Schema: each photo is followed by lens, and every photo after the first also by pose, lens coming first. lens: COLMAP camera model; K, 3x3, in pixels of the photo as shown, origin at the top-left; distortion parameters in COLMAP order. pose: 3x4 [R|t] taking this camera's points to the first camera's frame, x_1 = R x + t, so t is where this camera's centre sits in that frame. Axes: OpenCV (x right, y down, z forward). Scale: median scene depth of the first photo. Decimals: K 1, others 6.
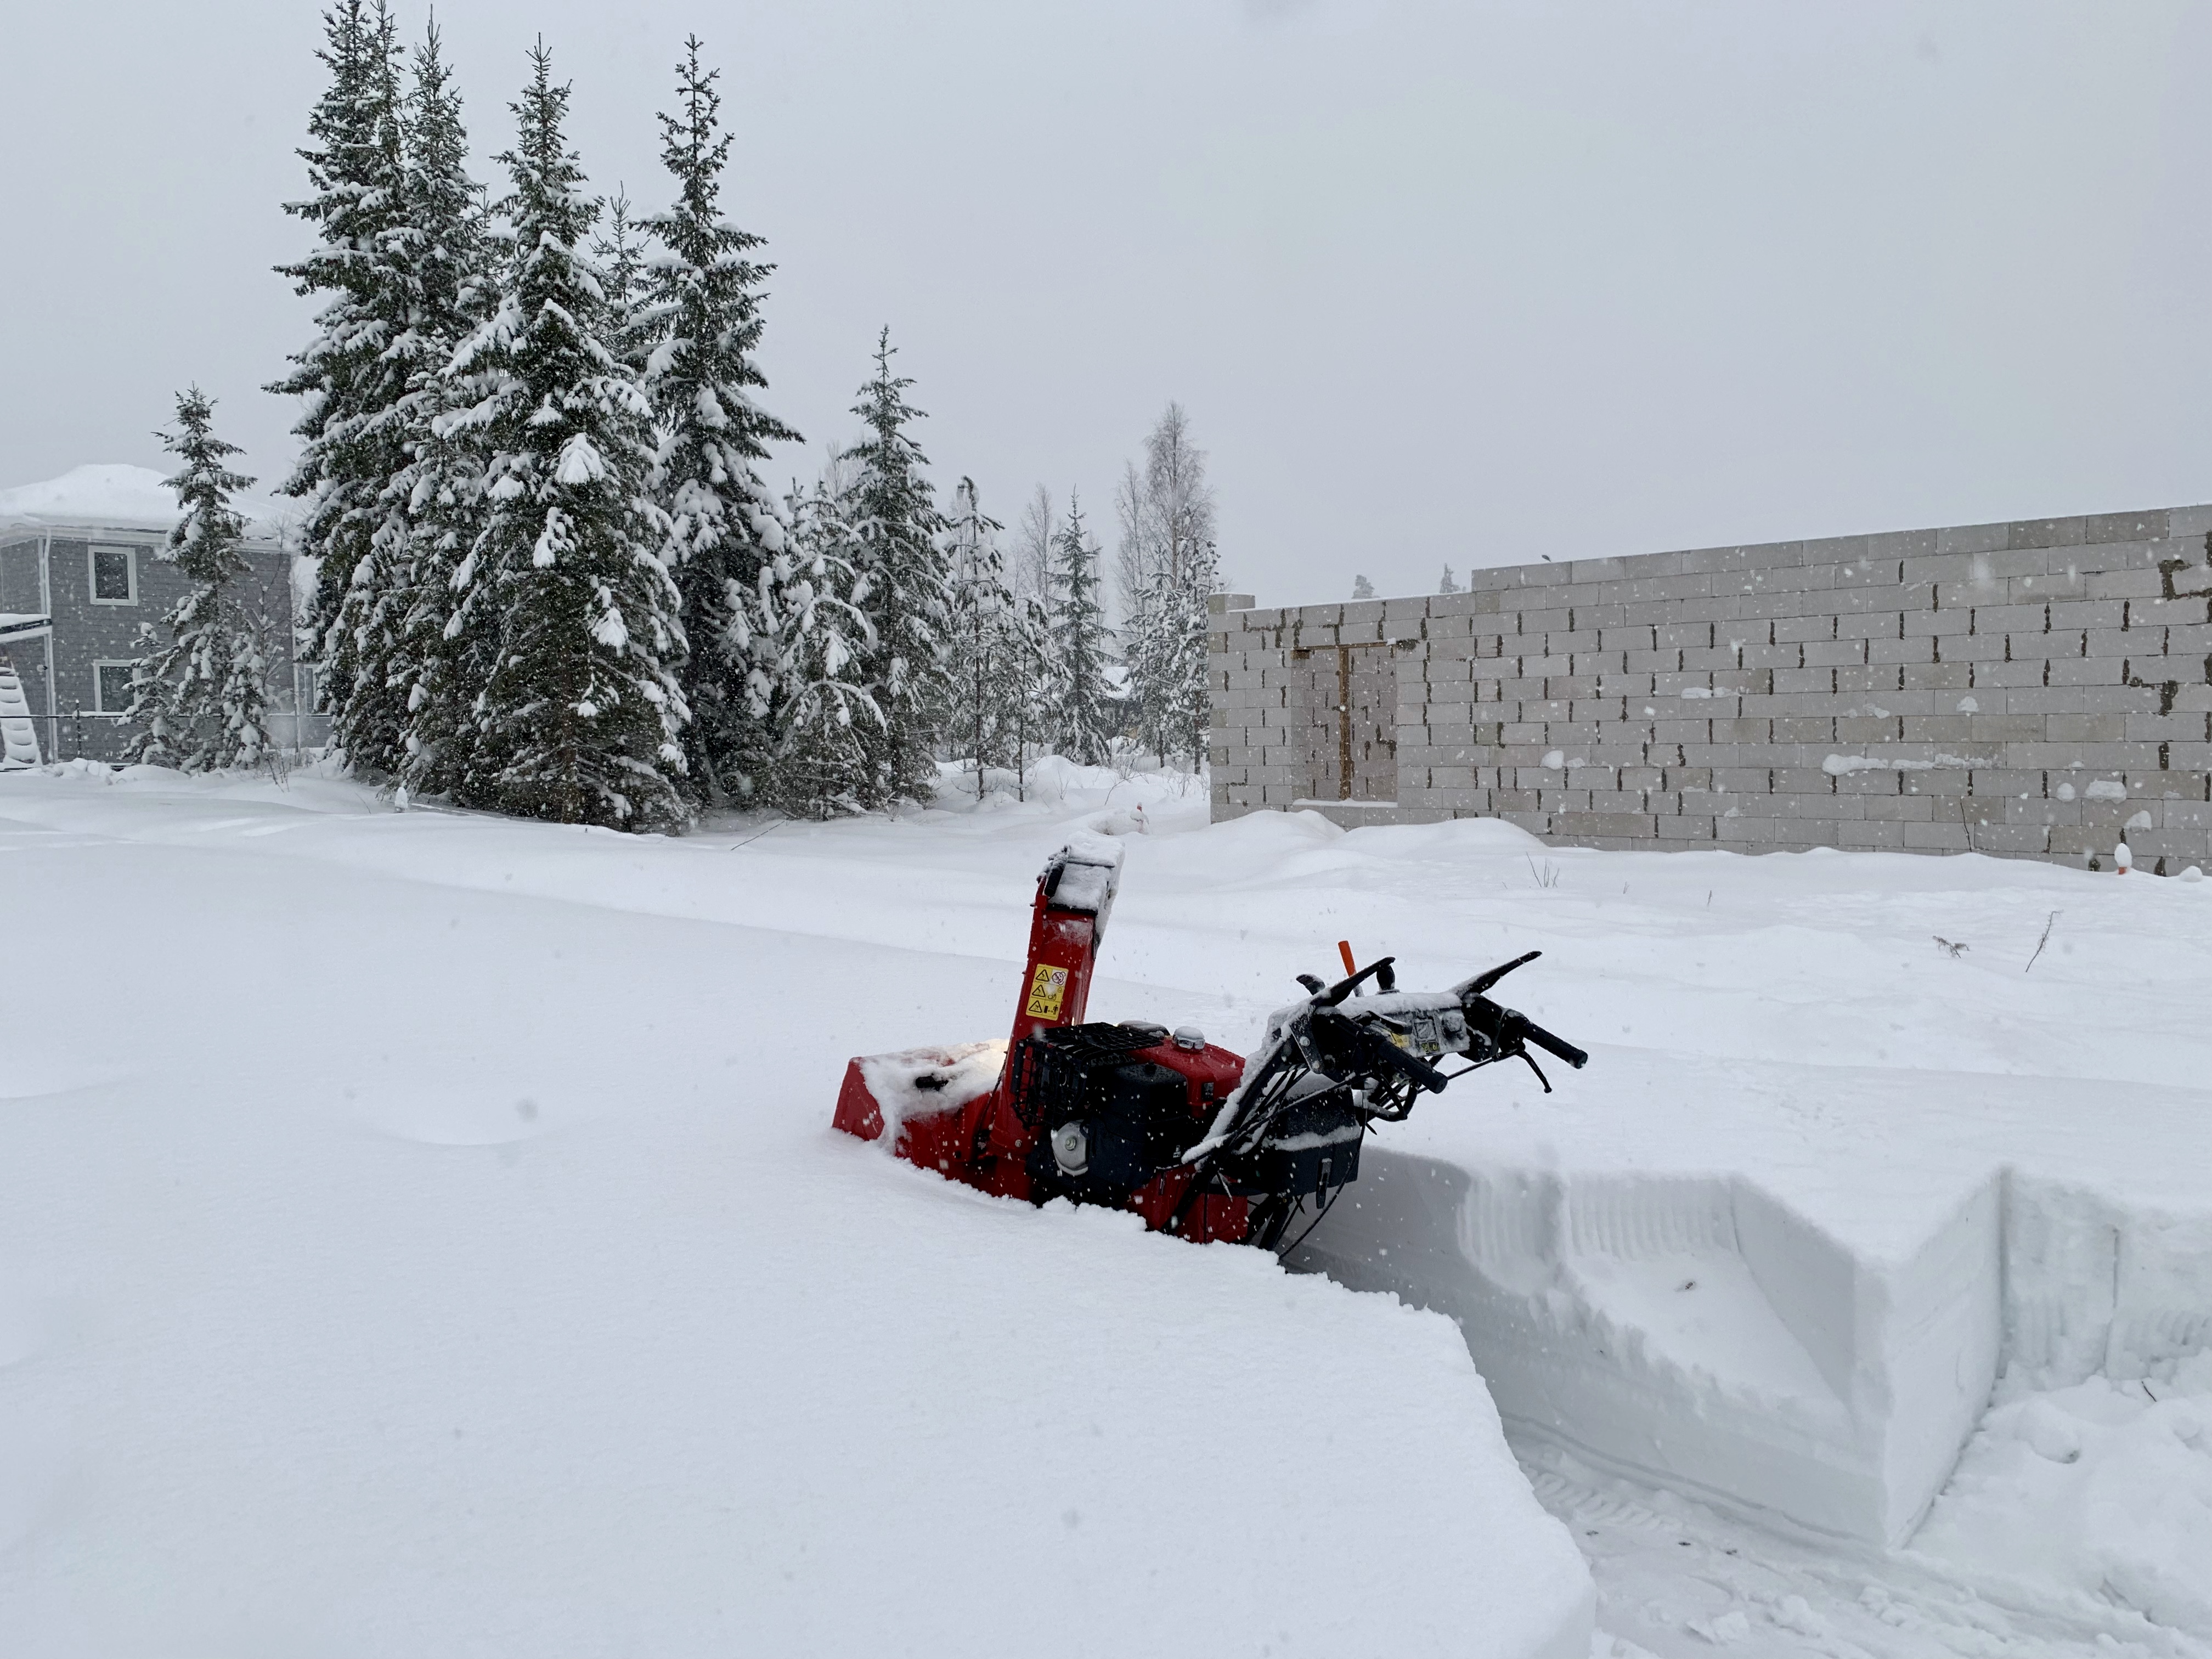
lens RADIAL K [[1692.4, 0, 1095.6], [0, 1692.4, 831.0], [0, 0, 1]] dist [0.006480, -0.004994]
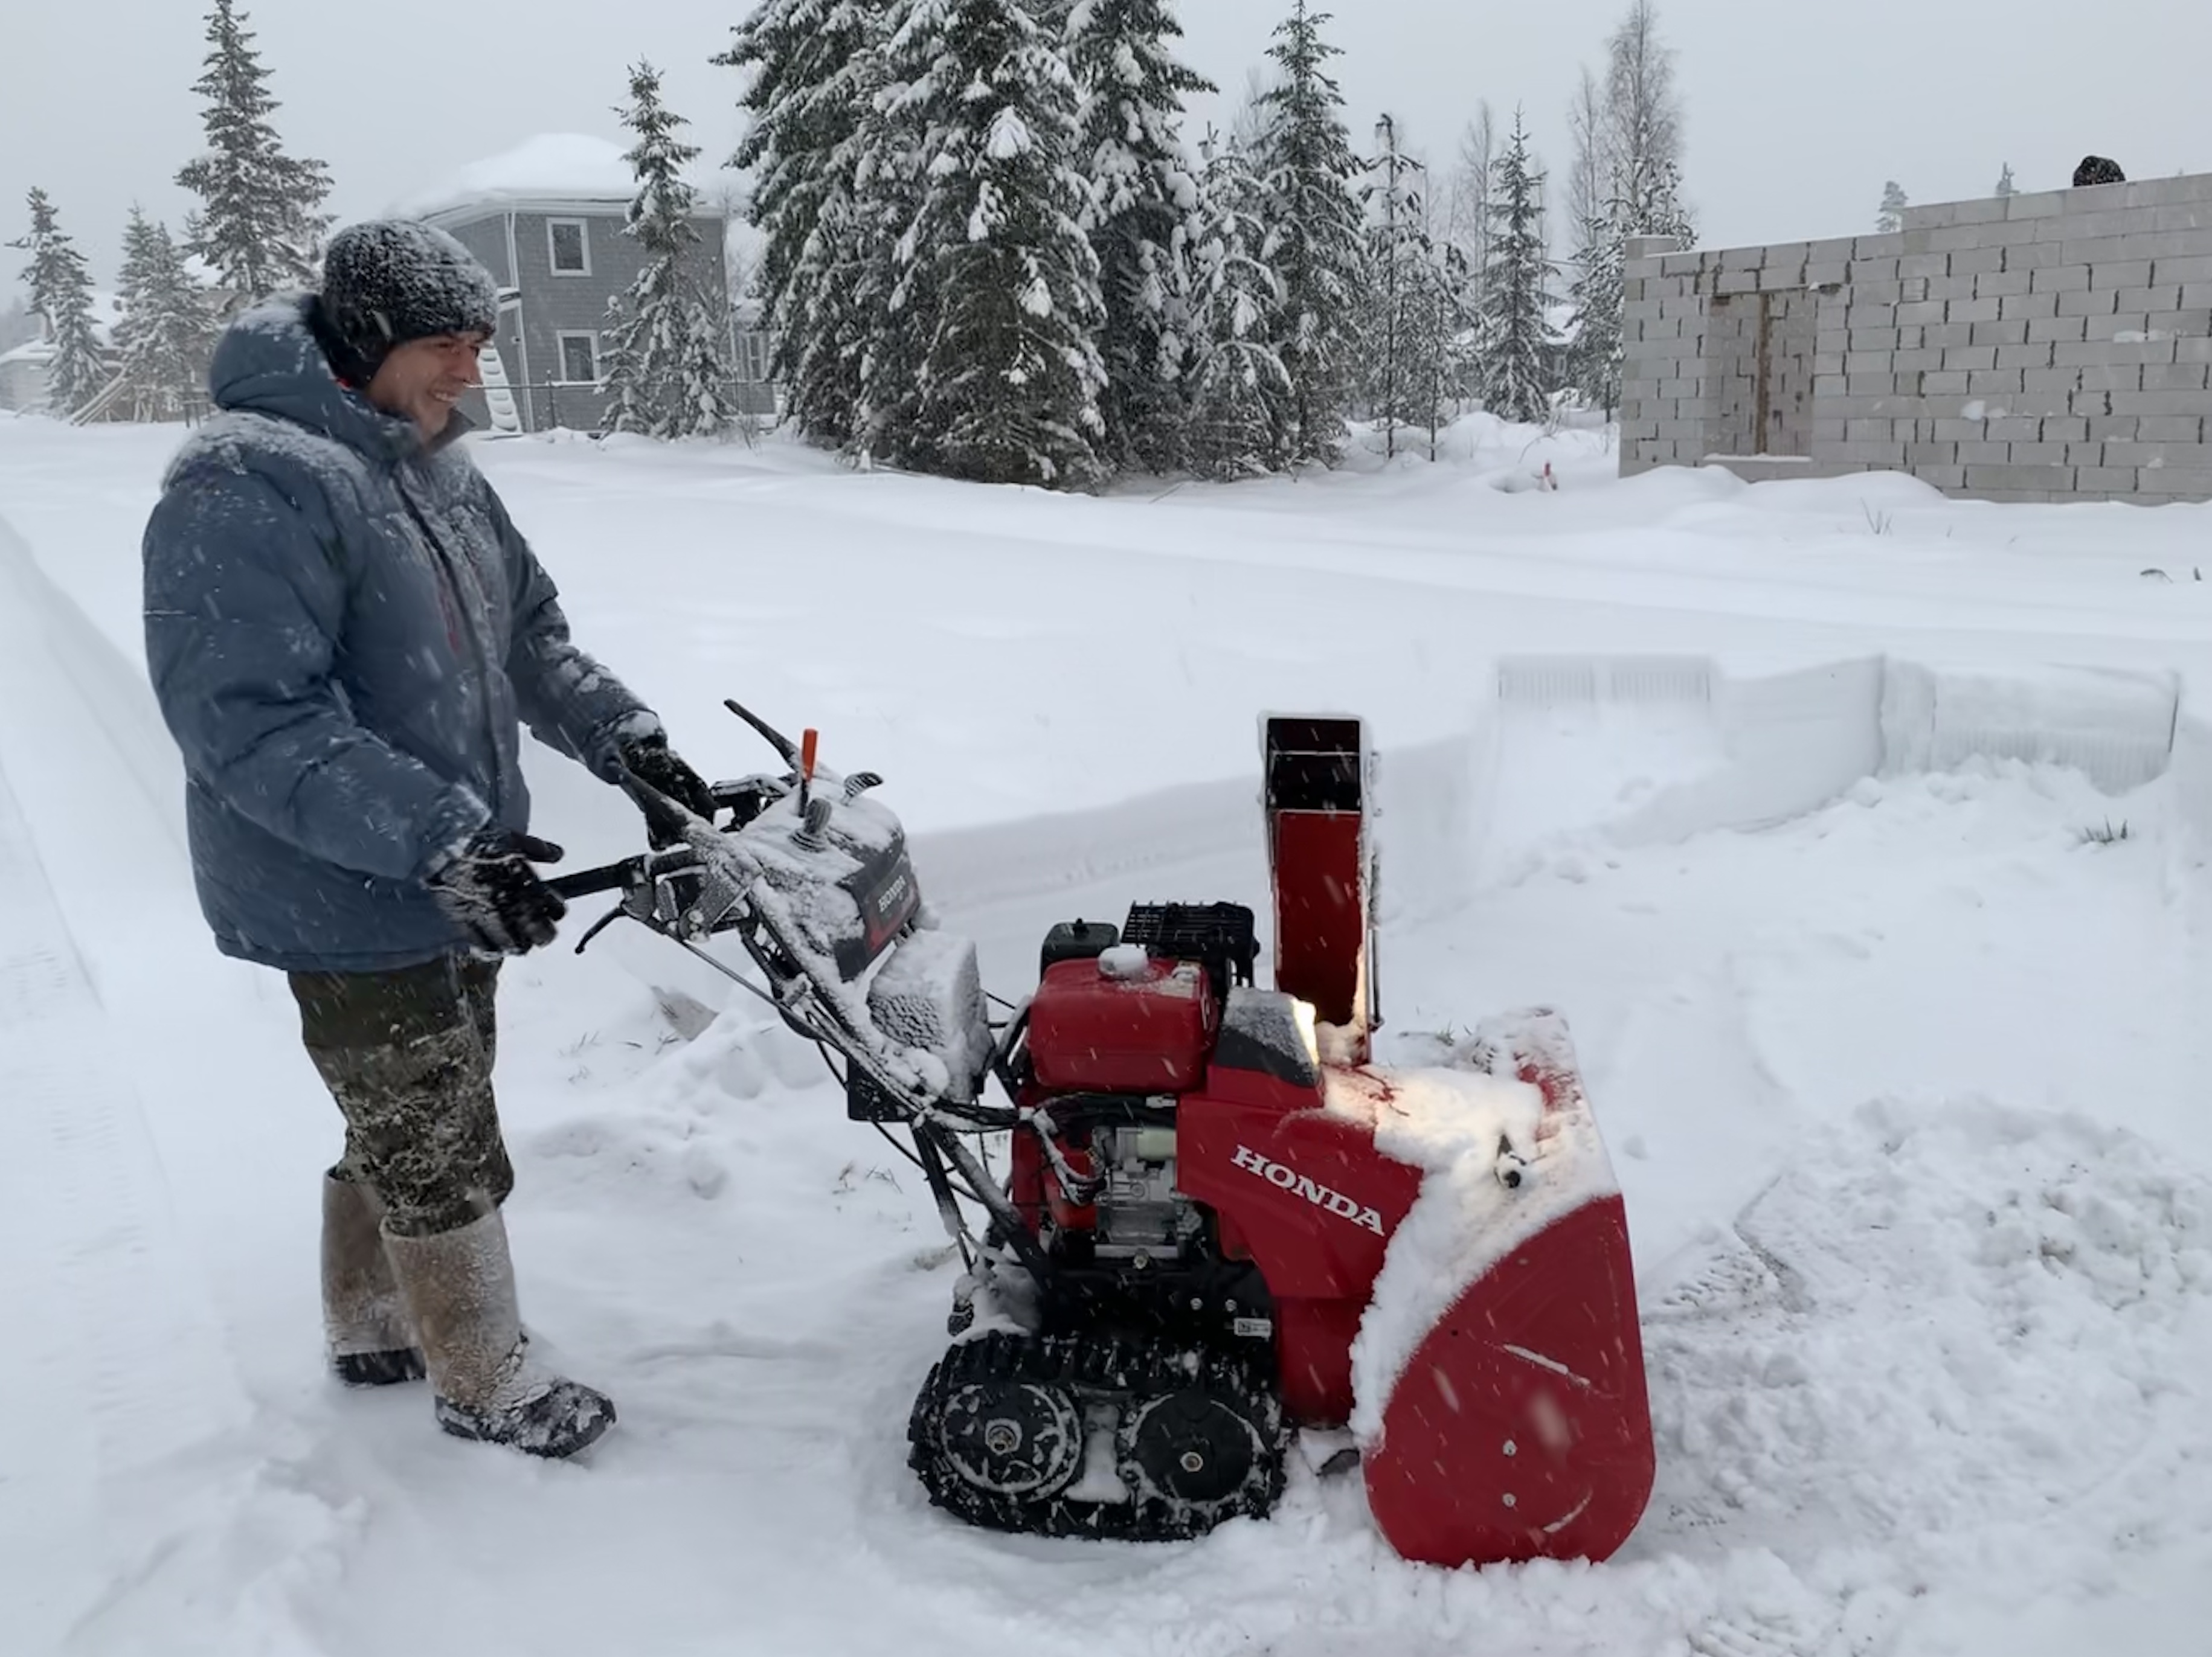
lens RADIAL K [[1846.8, 0, 1075.1], [0, 1846.8, 870.9], [0, 0, 1]] dist [0.066784, -0.110673]
pose [[0.969927, 0.046207, -0.238968, 0.030478], [0.001376, 0.980757, 0.195228, 0.006395], [0.243390, -0.189686, 0.951199, -0.154788]]
